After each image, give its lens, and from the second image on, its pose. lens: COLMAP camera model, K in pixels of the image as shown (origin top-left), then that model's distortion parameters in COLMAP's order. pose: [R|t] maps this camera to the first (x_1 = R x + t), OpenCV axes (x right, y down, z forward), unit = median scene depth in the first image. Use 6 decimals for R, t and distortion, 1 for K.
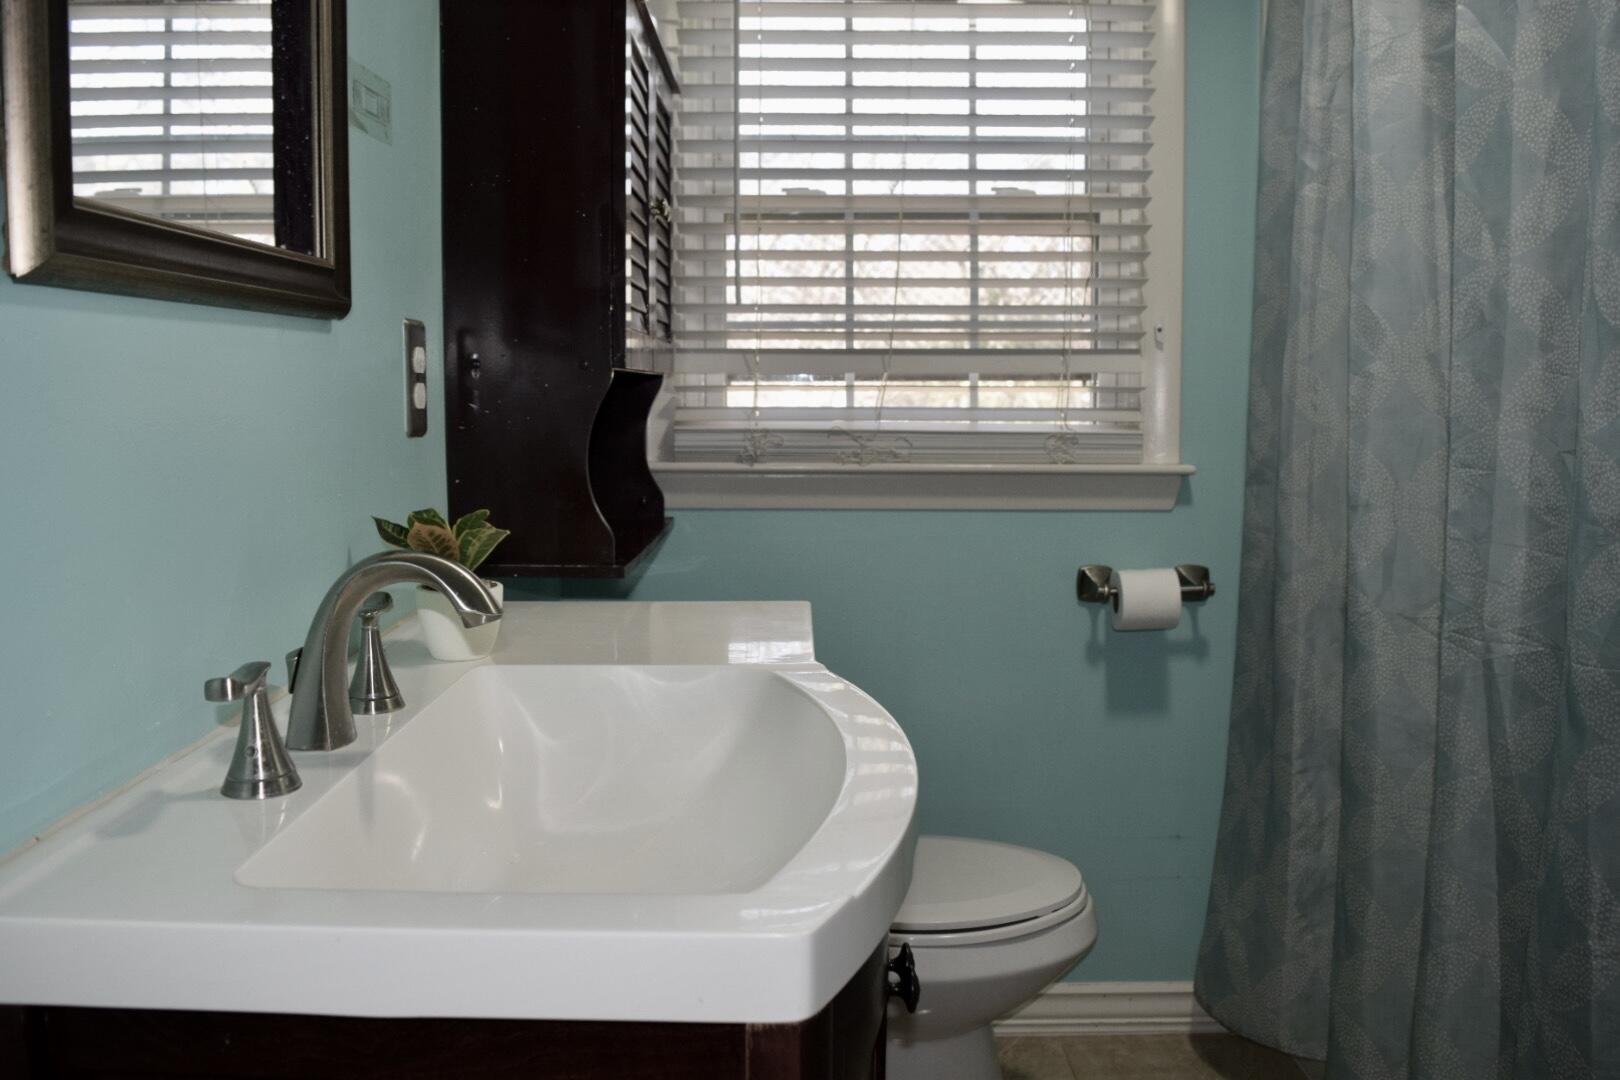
lens RADIAL K [[1229.2, 0, 810.0], [0, 1229.2, 540.0], [0, 0, 1]] dist [-0.089003, 0.007390]
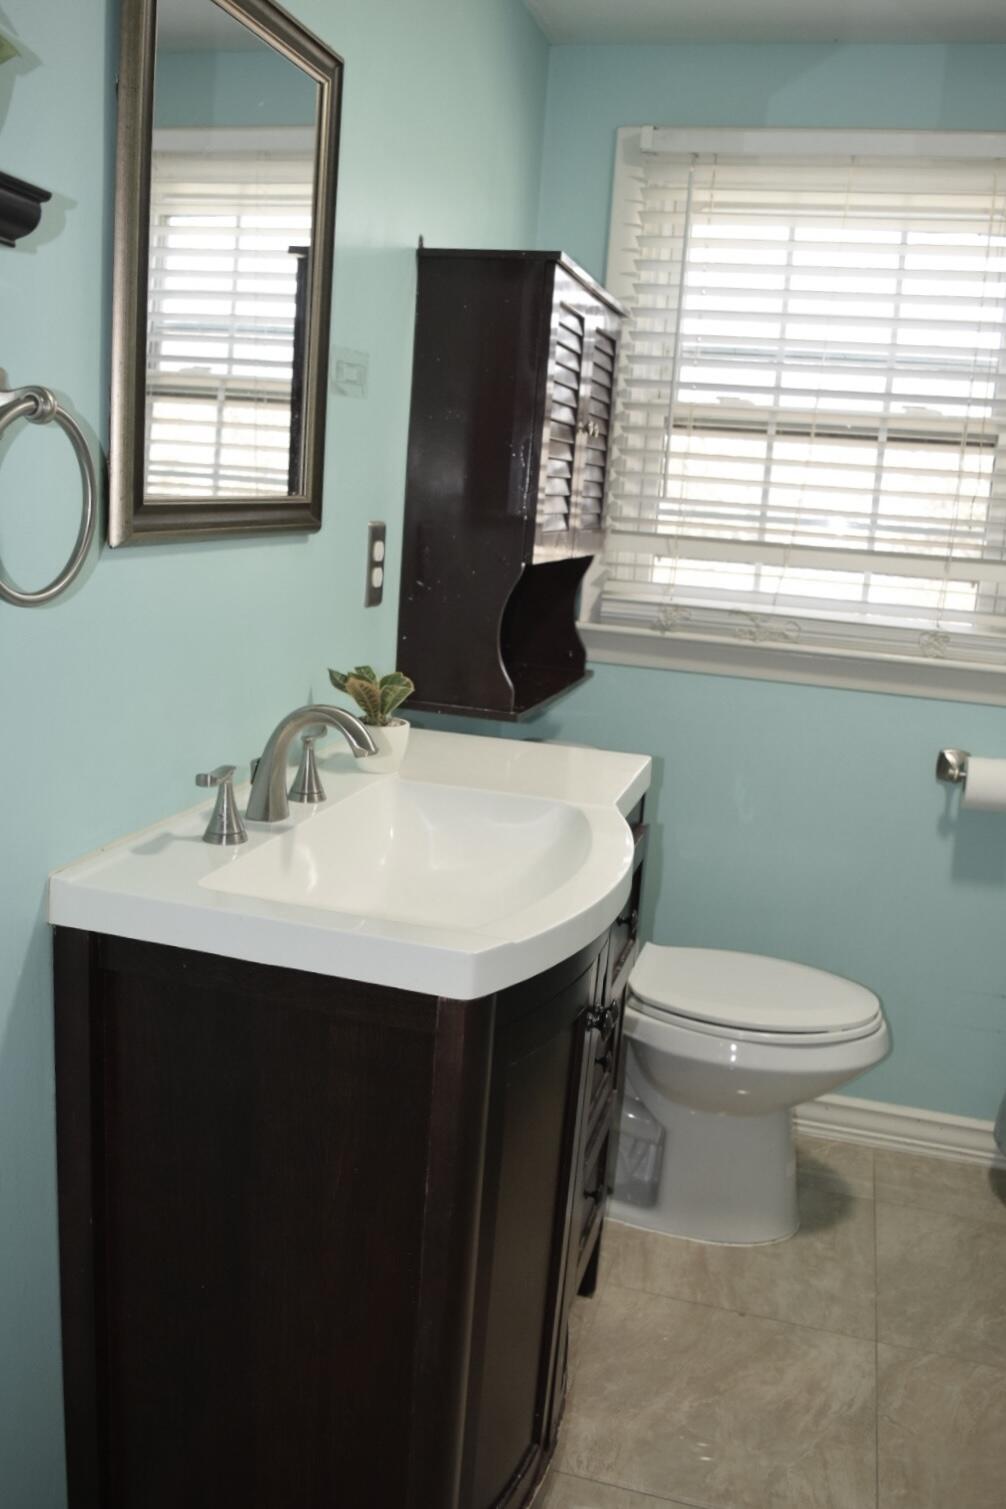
lens RADIAL K [[1145.0, 0, 503.0], [0, 1145.0, 754.5], [0, 0, 1]] dist [-0.089003, 0.007390]
pose [[0.964331, 0.121156, -0.235343, 0.080367], [-0.102858, 0.990745, 0.088572, -0.026609], [0.243896, -0.061206, 0.967868, -0.127444]]
